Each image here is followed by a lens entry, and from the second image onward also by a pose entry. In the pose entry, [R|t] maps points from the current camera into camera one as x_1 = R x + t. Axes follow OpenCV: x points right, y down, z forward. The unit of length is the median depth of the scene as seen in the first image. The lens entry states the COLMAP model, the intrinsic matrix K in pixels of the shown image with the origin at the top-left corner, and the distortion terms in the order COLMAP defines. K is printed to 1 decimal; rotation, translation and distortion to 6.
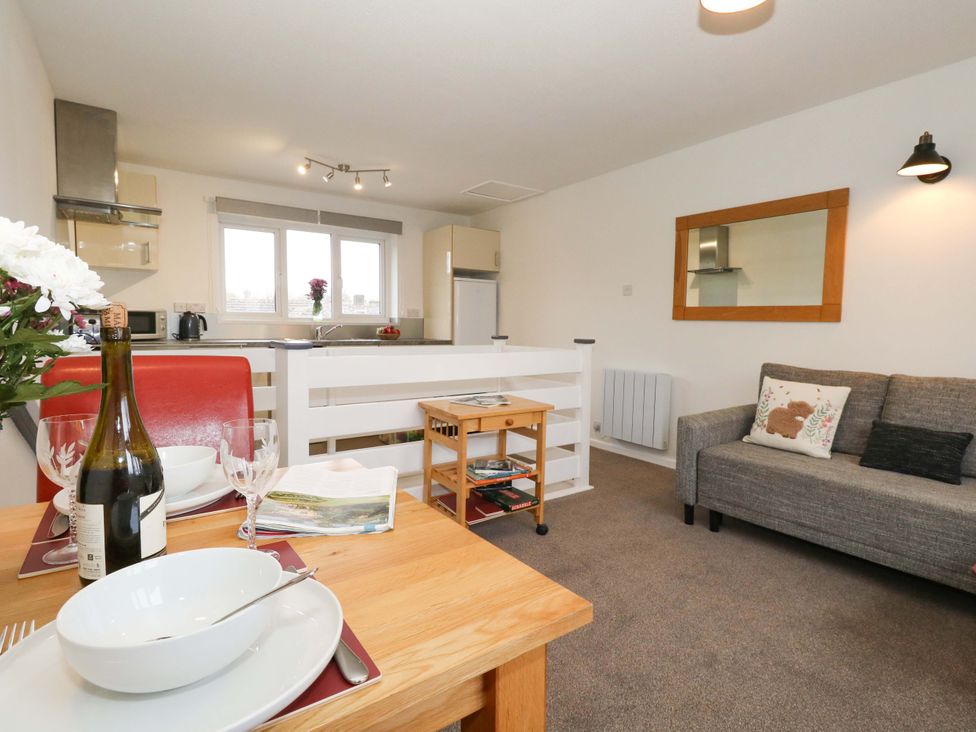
lens RADIAL K [[504.4, 0, 491.6], [0, 504.4, 361.7], [0, 0, 1]] dist [-0.000425, -0.001854]
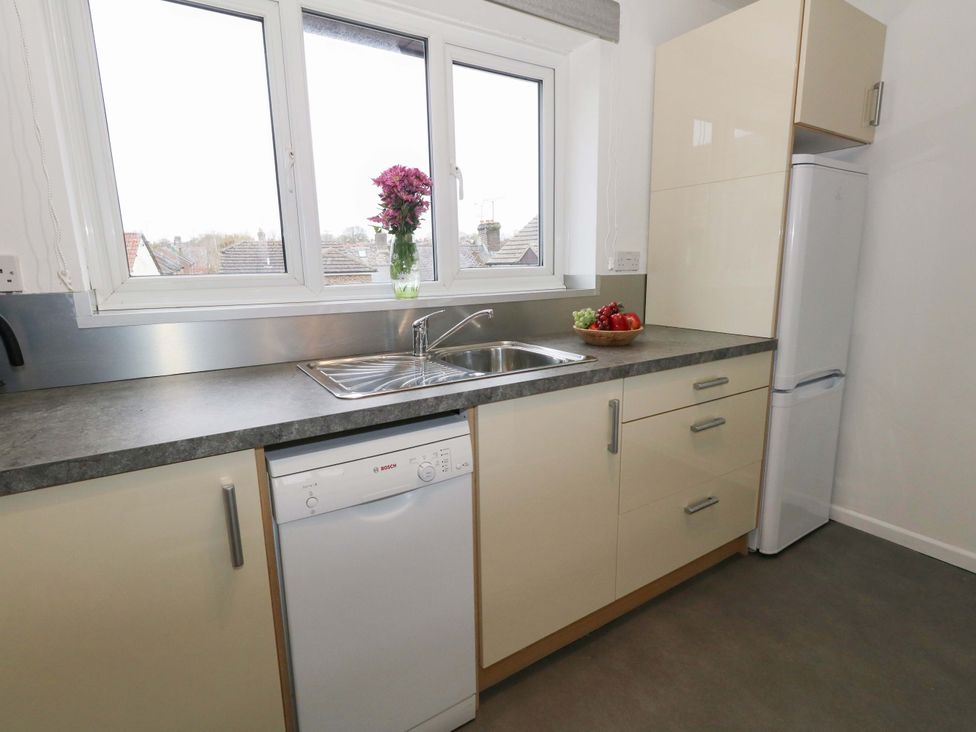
lens RADIAL K [[504.4, 0, 492.2], [0, 504.4, 358.1], [0, 0, 1]] dist [-0.000425, -0.001854]
pose [[0.999297, -0.020766, -0.031227, -0.317794], [0.024208, 0.993159, 0.114232, -0.087771], [0.028641, -0.114908, 0.992963, 0.752000]]
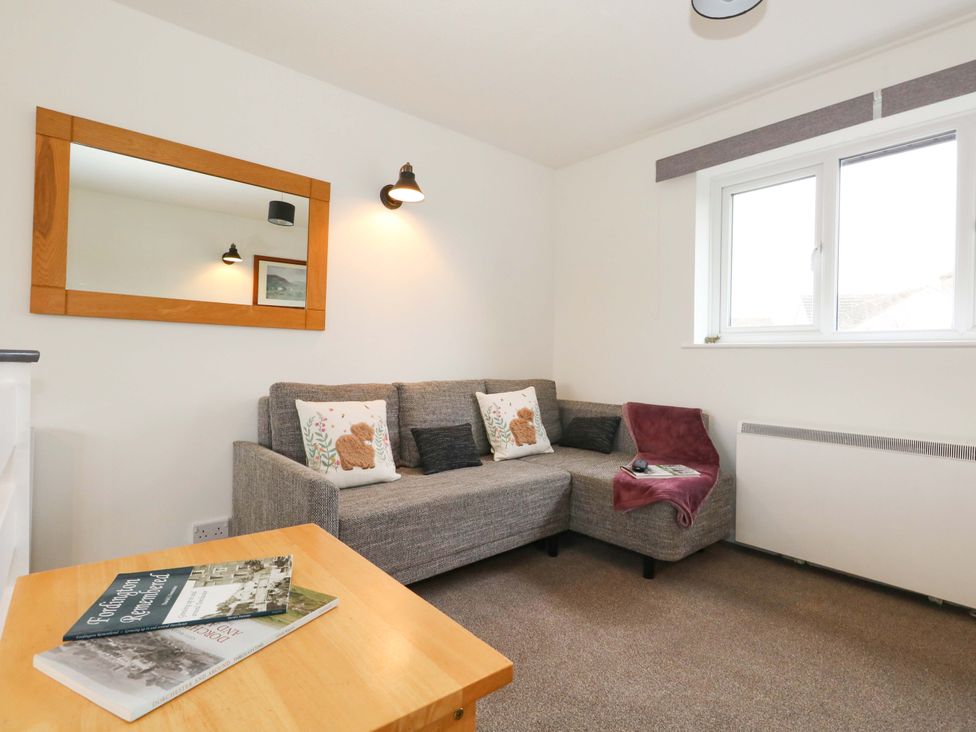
lens RADIAL K [[504.4, 0, 487.4], [0, 504.4, 366.7], [0, 0, 1]] dist [-0.000425, -0.001854]
pose [[-0.098417, -0.032290, 0.994621, -0.150559], [0.055575, 0.997735, 0.037890, -0.021820], [-0.993592, 0.059005, -0.096400, 0.533354]]
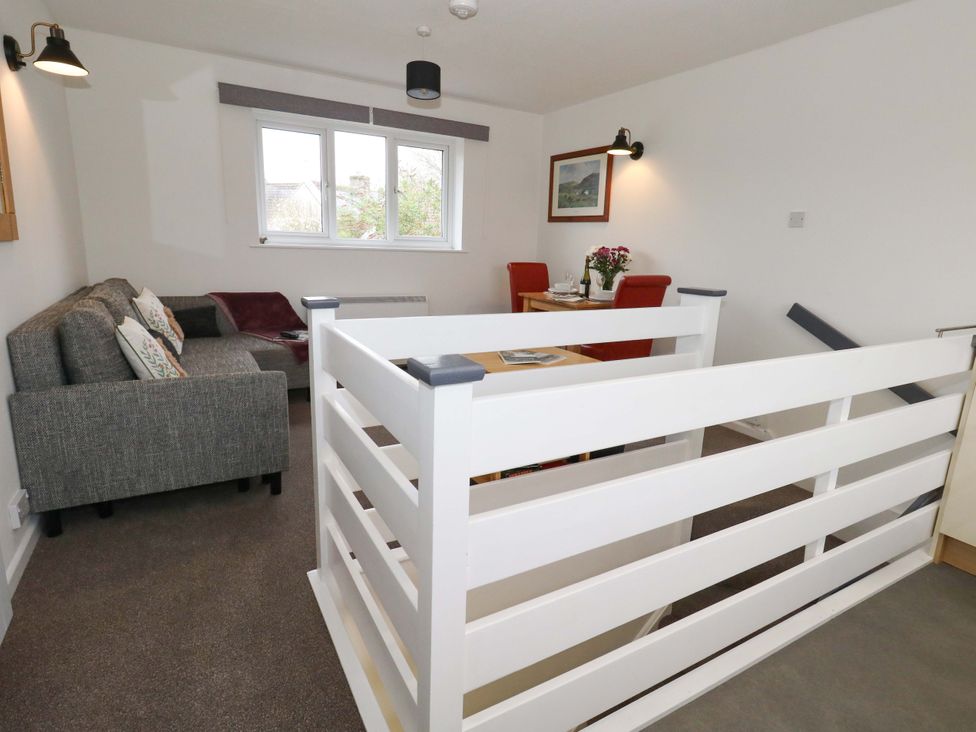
lens RADIAL K [[520.6, 0, 500.6], [0, 520.6, 359.0], [0, 0, 1]] dist [-0.001936, -0.002229]
pose [[-0.995089, -0.071835, 0.068098, -0.017102], [-0.049664, 0.957457, 0.284272, -0.095974], [-0.085622, 0.279494, -0.956322, 1.072246]]
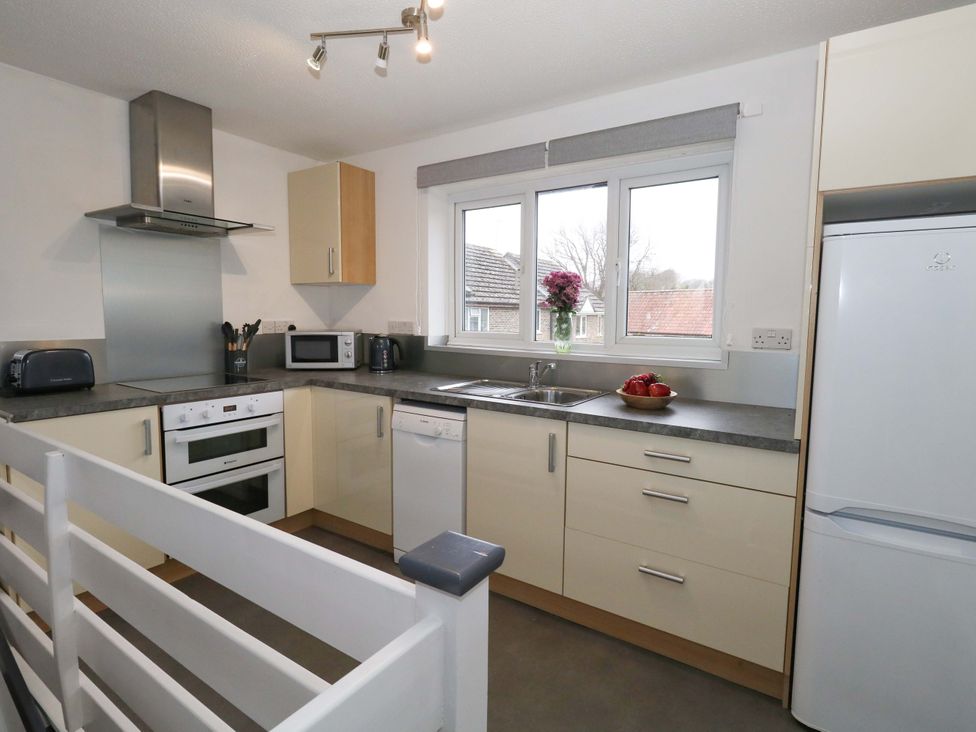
lens RADIAL K [[504.4, 0, 494.5], [0, 504.4, 359.5], [0, 0, 1]] dist [-0.000425, -0.001854]
pose [[0.366174, 0.075900, -0.927446, 0.149925], [-0.074111, 0.995881, 0.052240, -0.109455], [0.927591, 0.049605, 0.370290, 0.850883]]
